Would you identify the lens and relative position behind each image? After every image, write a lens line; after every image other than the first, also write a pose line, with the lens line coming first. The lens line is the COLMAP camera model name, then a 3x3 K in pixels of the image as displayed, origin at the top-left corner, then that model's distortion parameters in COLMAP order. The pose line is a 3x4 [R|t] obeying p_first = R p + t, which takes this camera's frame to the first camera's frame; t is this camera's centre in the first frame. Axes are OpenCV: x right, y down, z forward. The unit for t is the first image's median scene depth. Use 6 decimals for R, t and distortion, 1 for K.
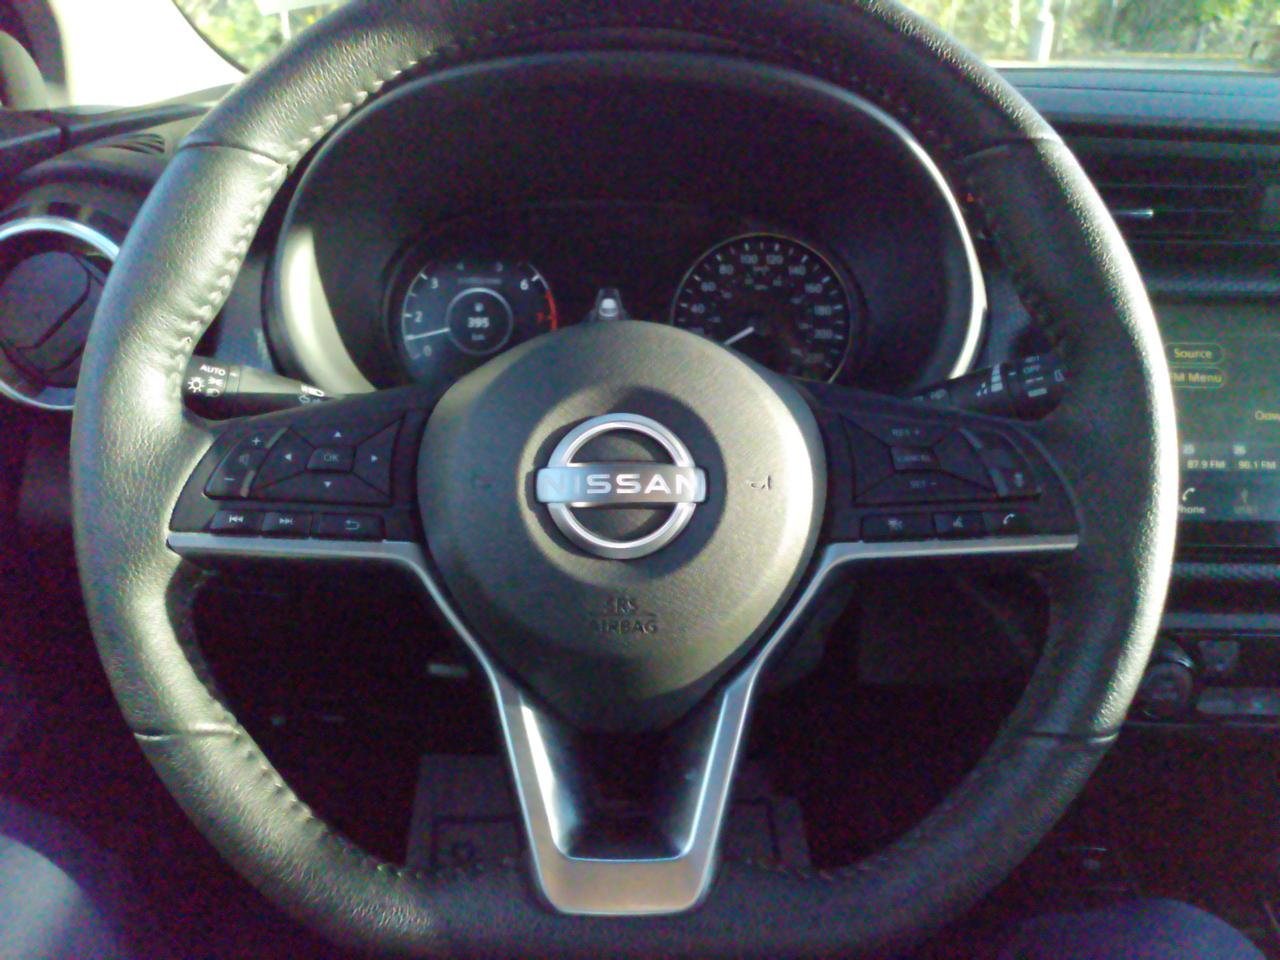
lens RADIAL K [[1039.5, 0, 640.0], [0, 1039.5, 480.0], [0, 0, 1]] dist [0.003422, 0.011537]
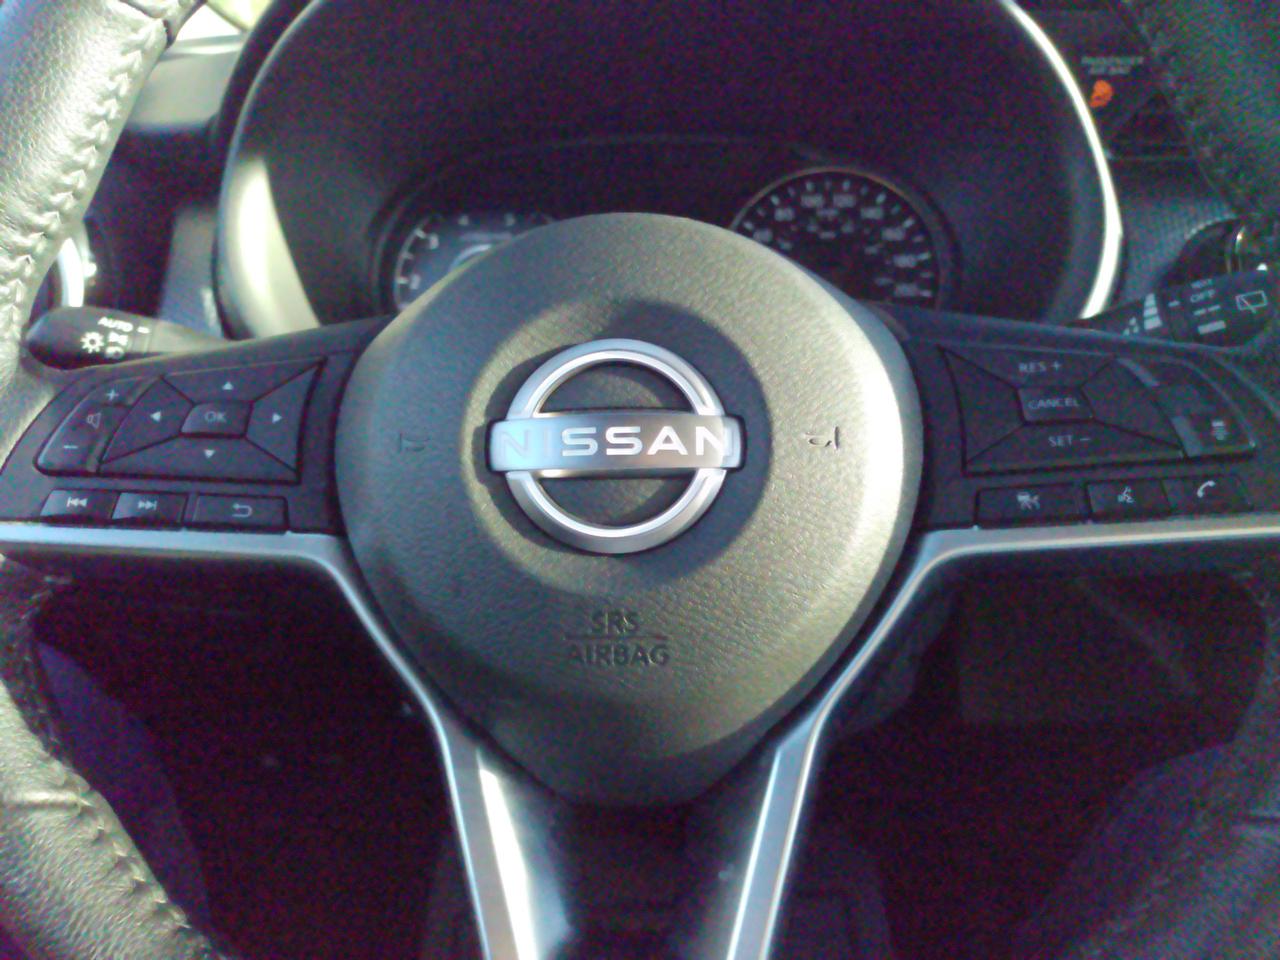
lens RADIAL K [[1056.5, 0, 640.0], [0, 1056.5, 480.0], [0, 0, 1]] dist [-0.015332, -0.005942]
pose [[0.997579, -0.012469, -0.068419, 0.041979], [0.010959, 0.999689, -0.022393, 0.040698], [0.068677, 0.021589, 0.997405, 0.298078]]
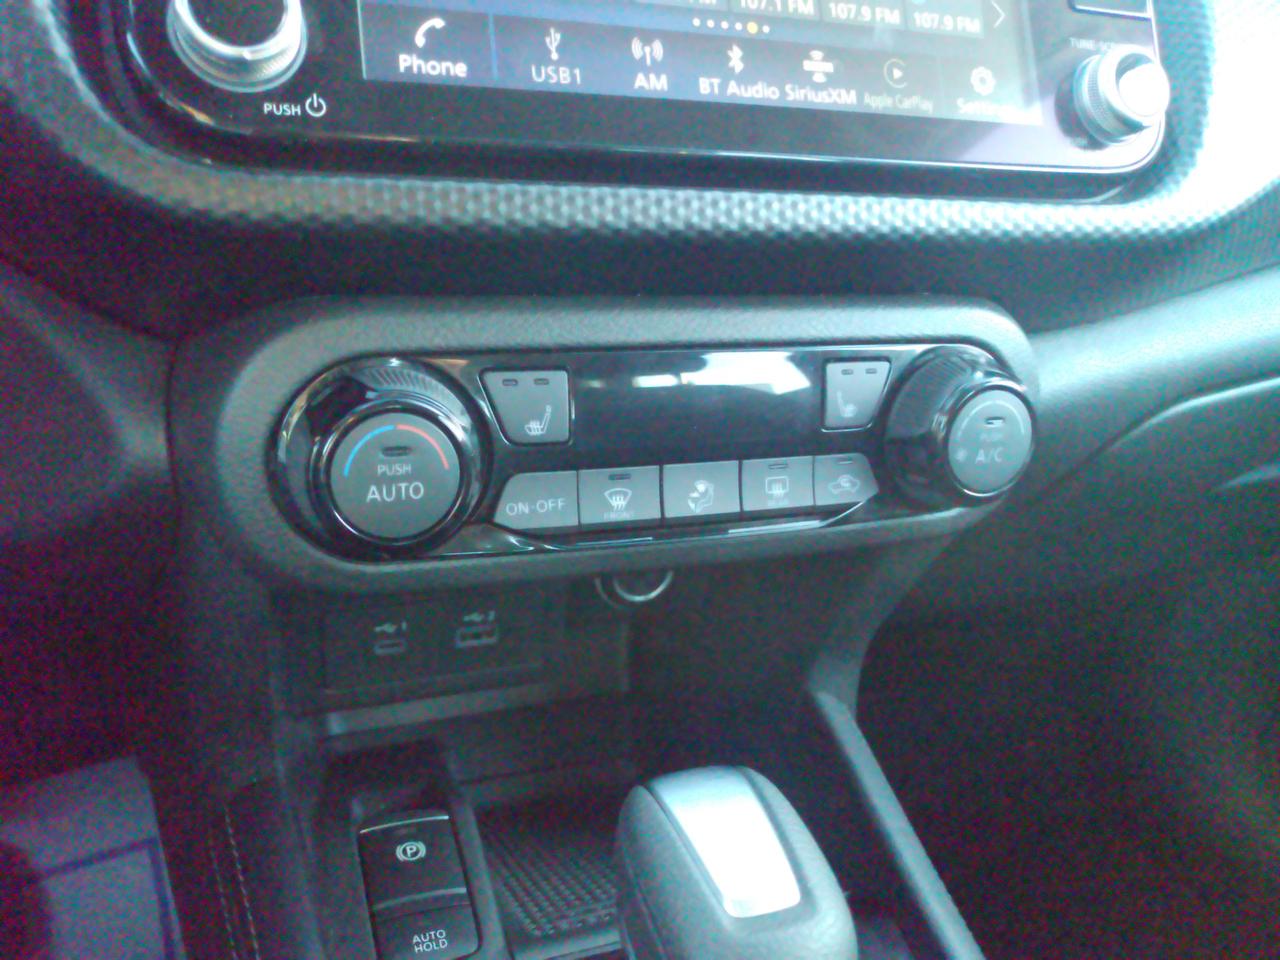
lens RADIAL K [[1039.5, 0, 640.0], [0, 1039.5, 480.0], [0, 0, 1]] dist [0.003422, 0.011537]
pose [[0.939422, -0.074301, 0.334614, 0.625458], [0.058506, 0.996655, 0.057053, 0.253152], [-0.337734, -0.034020, 0.940627, 0.767791]]
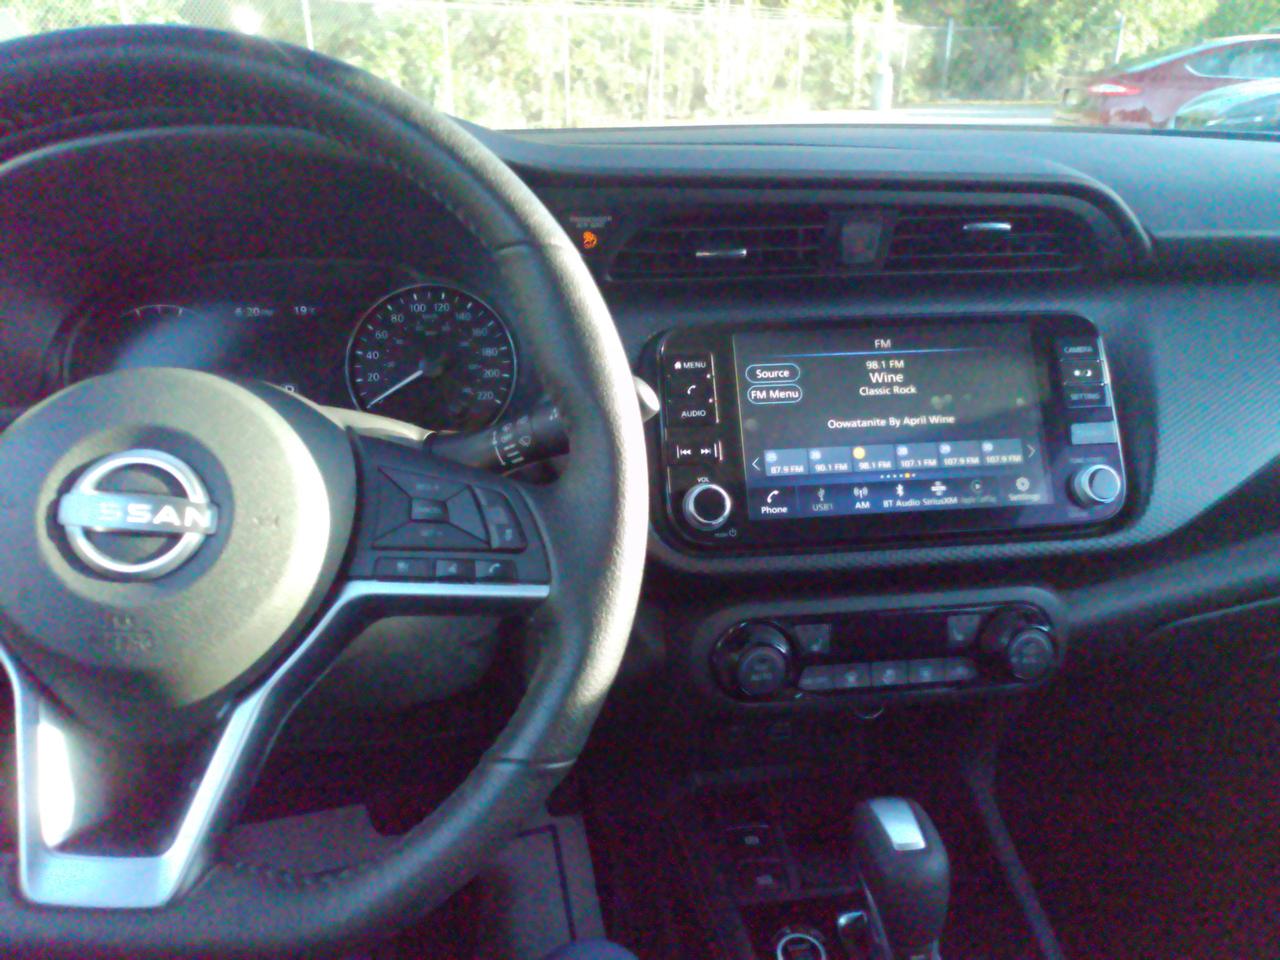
lens RADIAL K [[1027.0, 0, 640.0], [0, 1027.0, 480.0], [0, 0, 1]] dist [0.030114, -0.009755]
pose [[0.993207, -0.060490, 0.099405, 0.379331], [0.064953, 0.996992, -0.042289, 0.046672], [-0.096548, 0.048459, 0.994148, -0.138662]]
